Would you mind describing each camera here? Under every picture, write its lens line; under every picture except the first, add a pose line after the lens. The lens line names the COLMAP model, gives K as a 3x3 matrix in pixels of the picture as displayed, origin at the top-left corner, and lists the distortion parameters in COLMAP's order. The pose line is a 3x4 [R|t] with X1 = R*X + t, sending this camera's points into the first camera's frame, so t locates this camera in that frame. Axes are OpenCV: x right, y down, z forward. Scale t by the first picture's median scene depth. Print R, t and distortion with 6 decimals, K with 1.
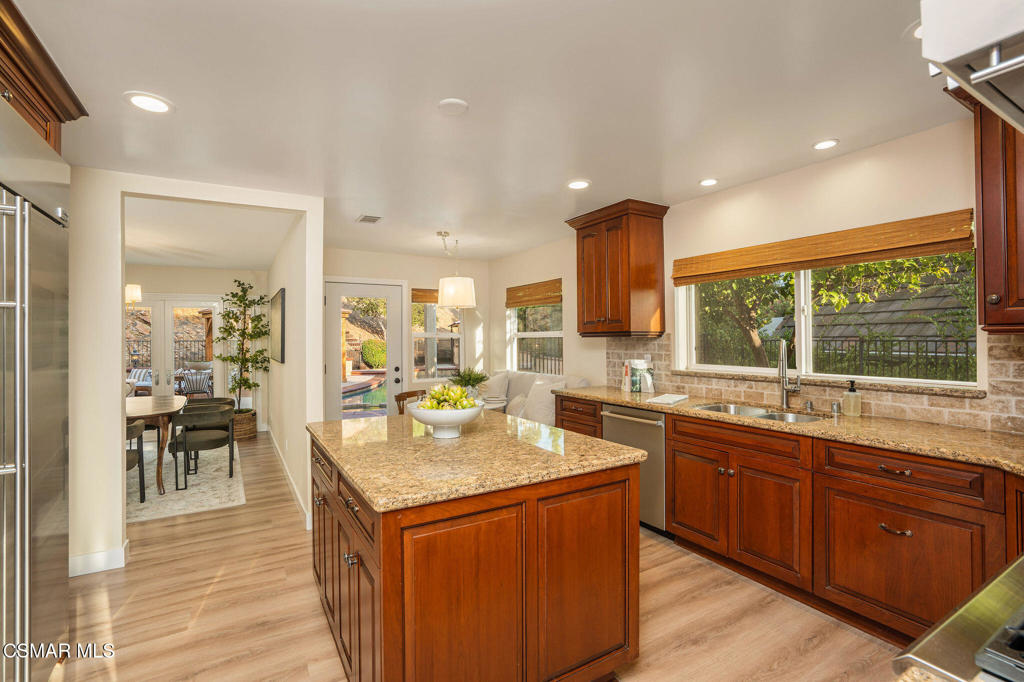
lens RADIAL K [[497.9, 0, 517.2], [0, 497.9, 339.7], [0, 0, 1]] dist [-0.022719, 0.001002]
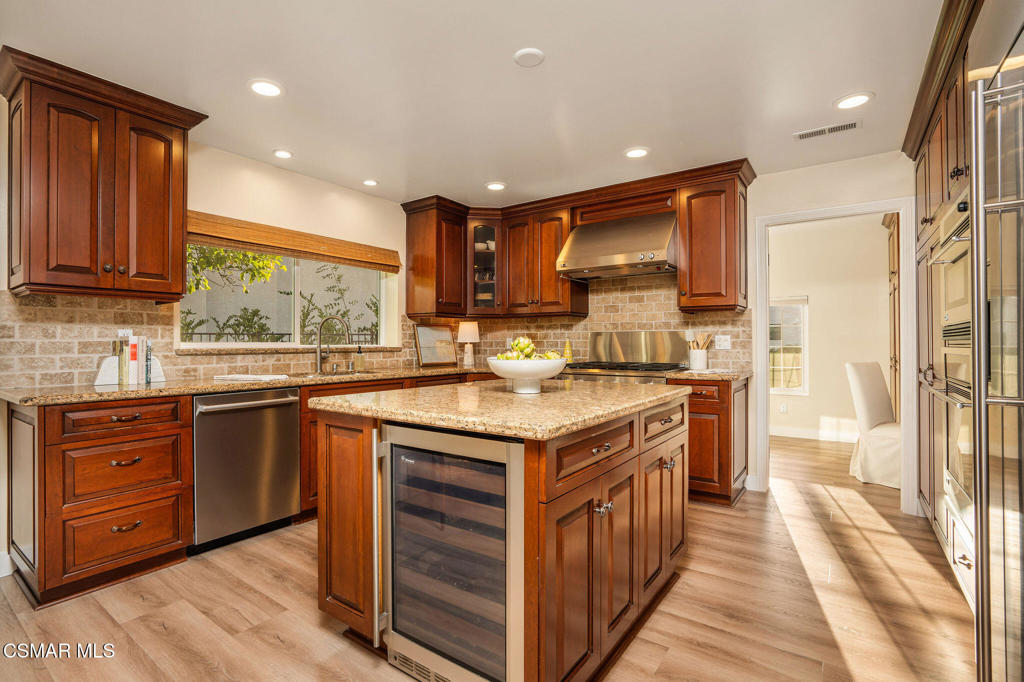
lens RADIAL K [[497.9, 0, 517.2], [0, 497.9, 339.7], [0, 0, 1]] dist [-0.022719, 0.001002]
pose [[-0.440644, 0.015154, 0.897554, -0.674269], [0.008760, 0.999882, -0.012581, 0.068967], [-0.897639, 0.002319, -0.440725, 0.983170]]
